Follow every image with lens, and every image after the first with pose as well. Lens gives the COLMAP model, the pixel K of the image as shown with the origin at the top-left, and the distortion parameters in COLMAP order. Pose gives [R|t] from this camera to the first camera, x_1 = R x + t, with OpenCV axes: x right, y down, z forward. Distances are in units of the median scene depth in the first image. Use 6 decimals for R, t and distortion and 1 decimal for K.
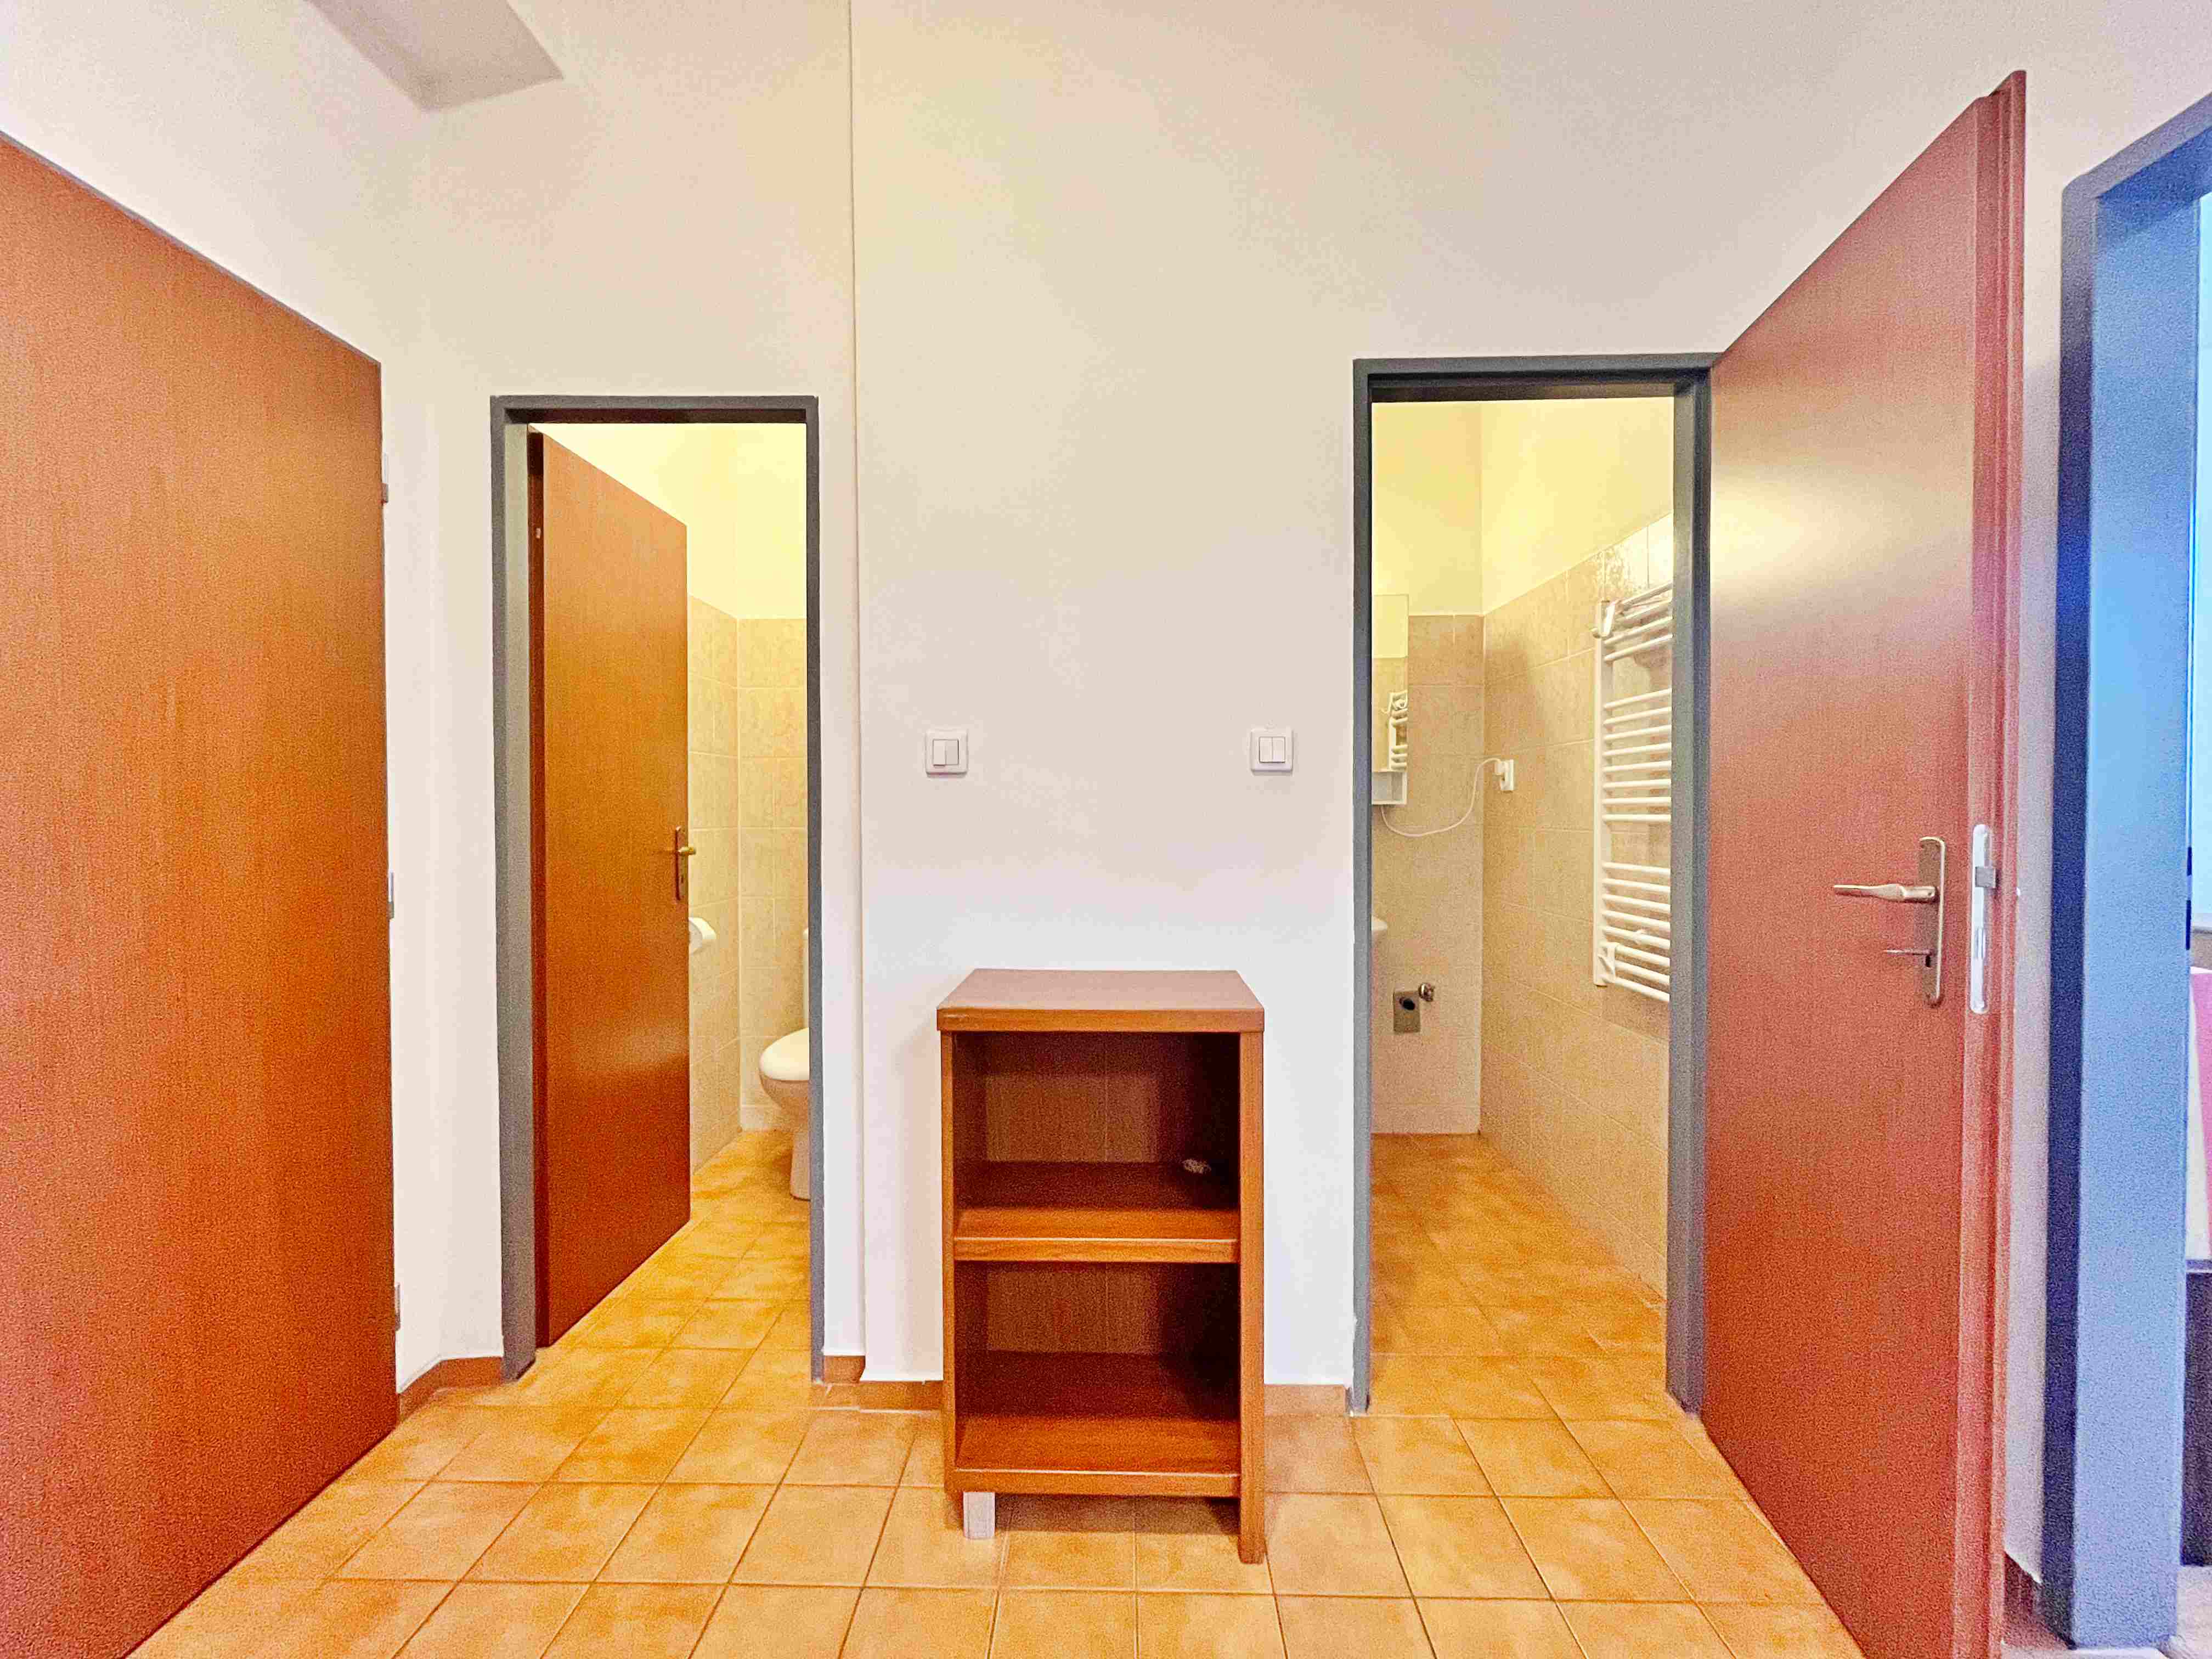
lens RADIAL K [[905.0, 0, 1099.7], [0, 905.0, 828.1], [0, 0, 1]] dist [-0.000804, -0.000684]
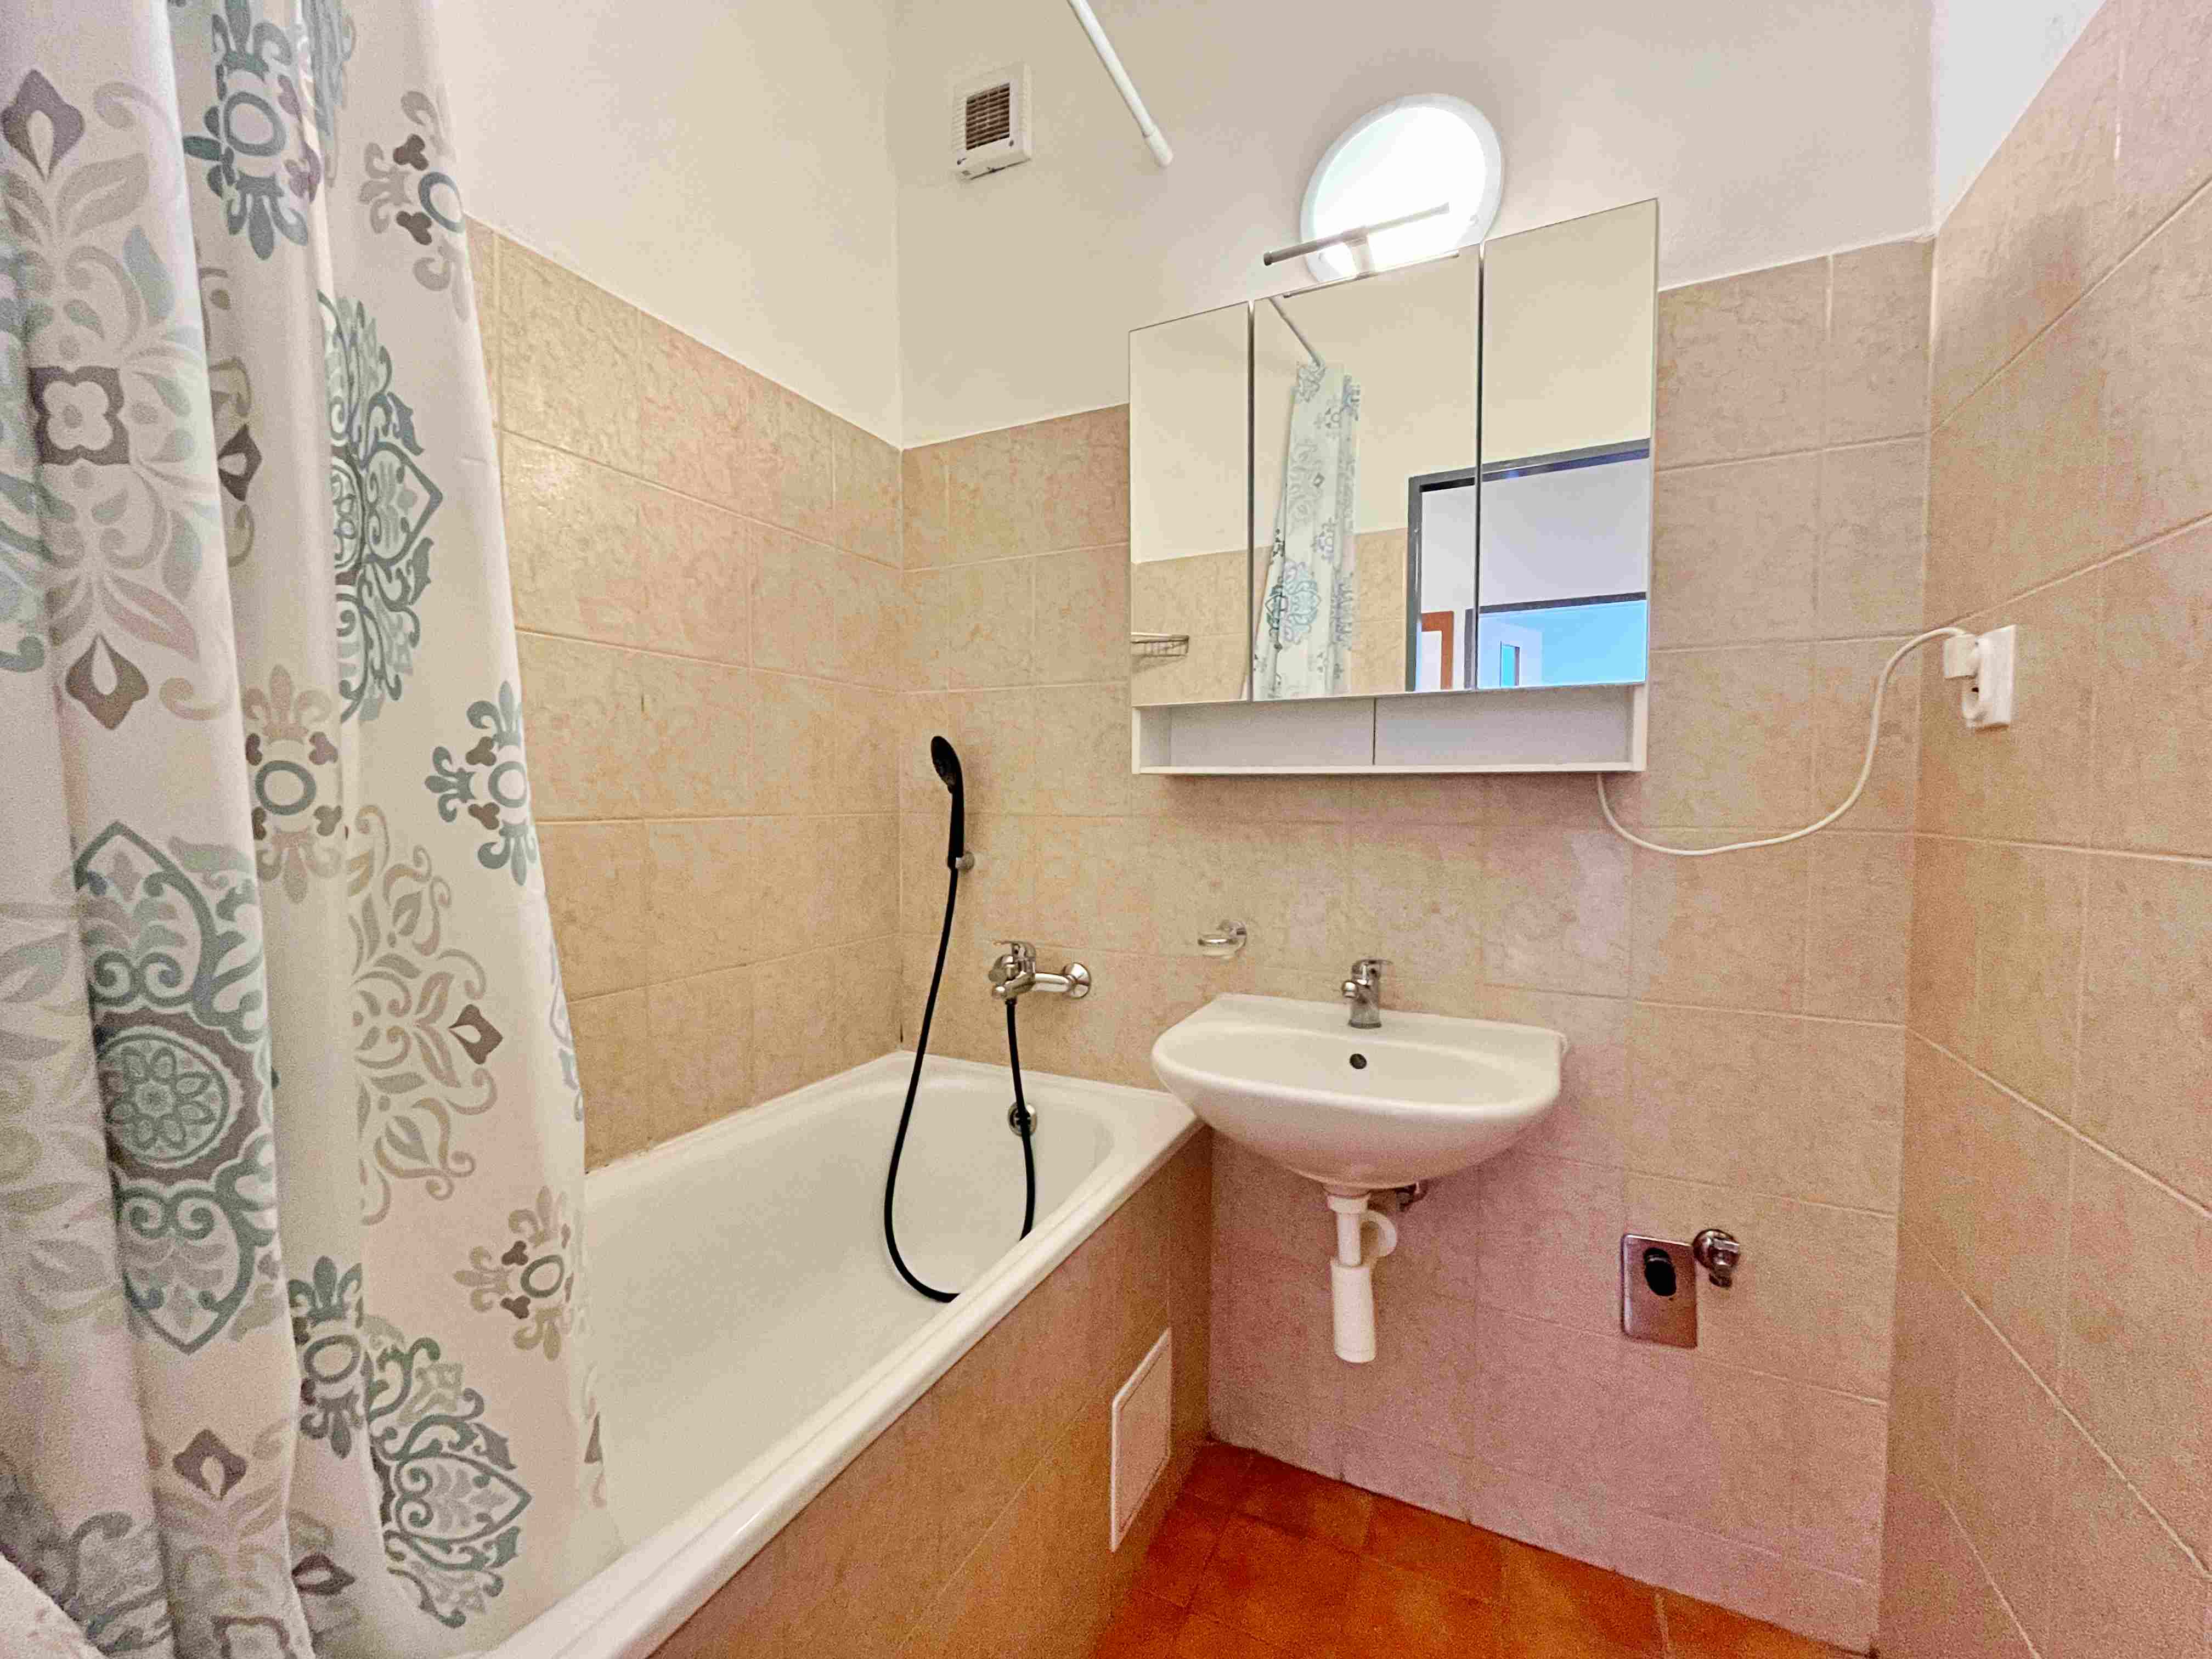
lens RADIAL K [[902.9, 0, 1106.0], [0, 902.9, 829.5], [0, 0, 1]] dist [-0.000540, -0.000614]
pose [[0.913063, 0.019161, -0.407368, 0.489138], [-0.011945, 0.999724, 0.020250, -0.011768], [0.407643, -0.013624, 0.913040, 0.959484]]
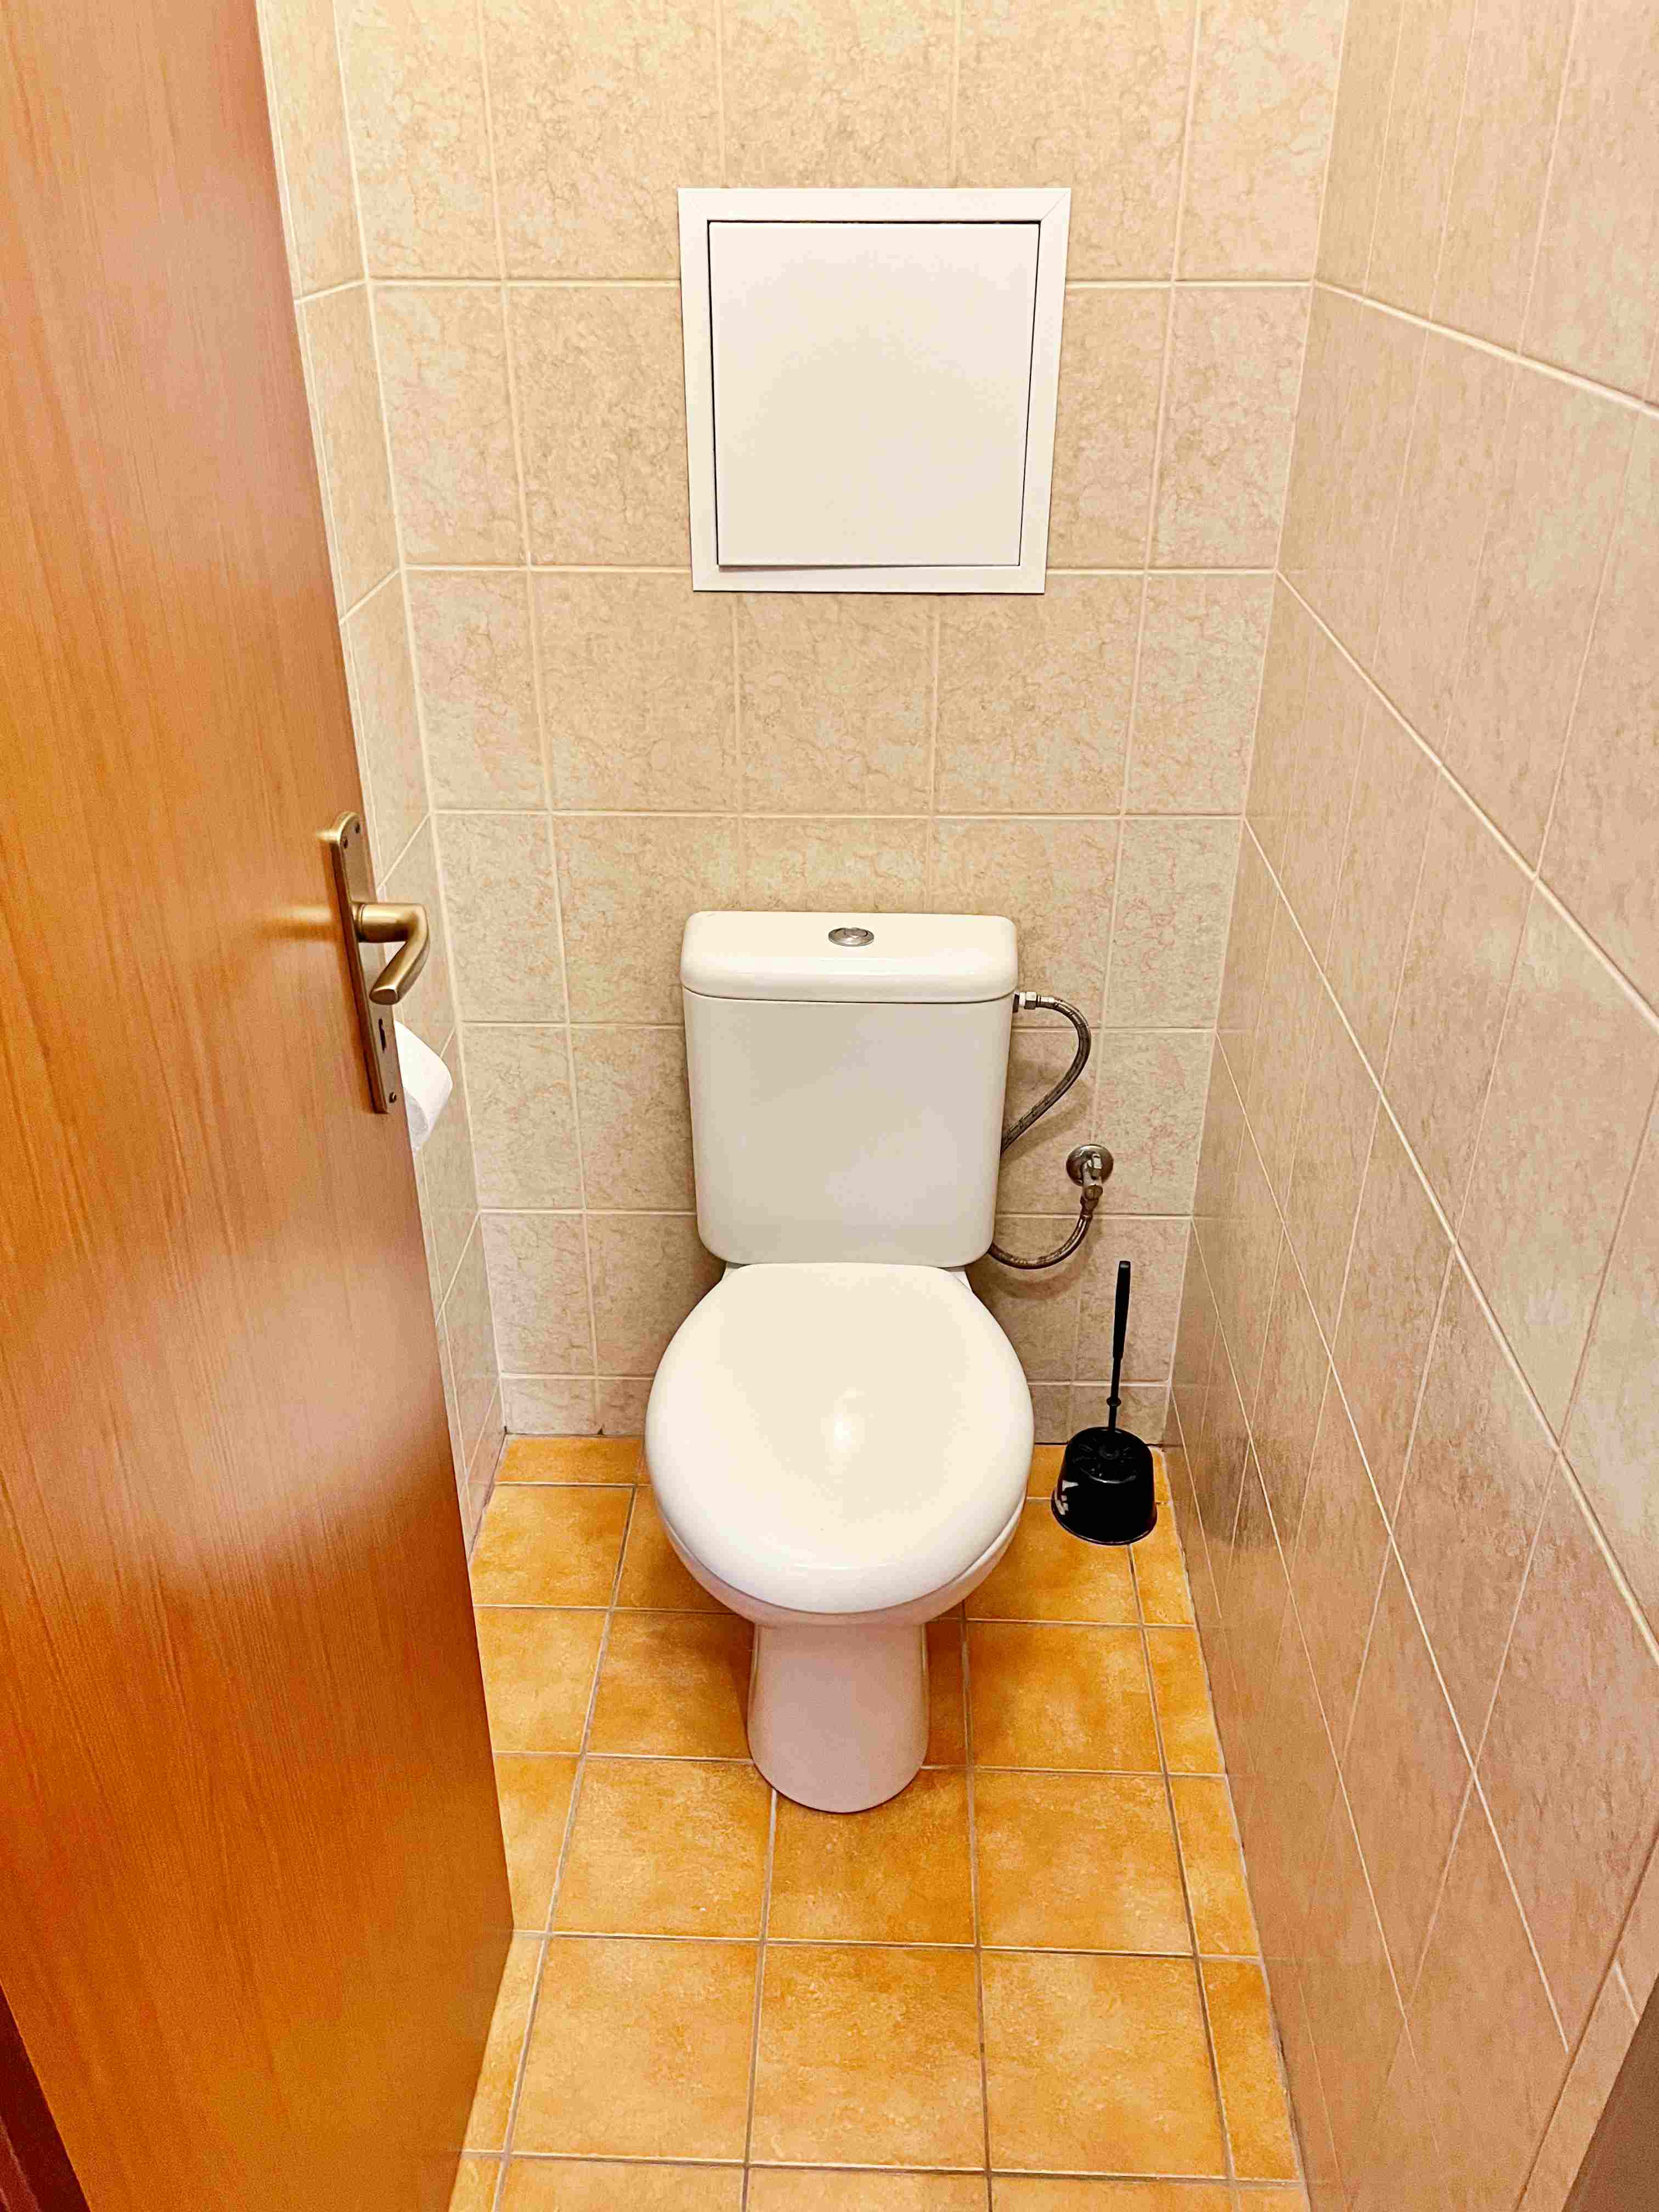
lens RADIAL K [[1697.3, 0, 829.5], [0, 1697.3, 1106.0], [0, 0, 1]] dist [0.069342, -0.081629]
pose [[0.999990, 0.004407, 0.000761, -0.482916], [-0.004231, 0.877111, 0.480269, -0.191221], [0.001449, -0.480267, 0.877121, 0.845626]]
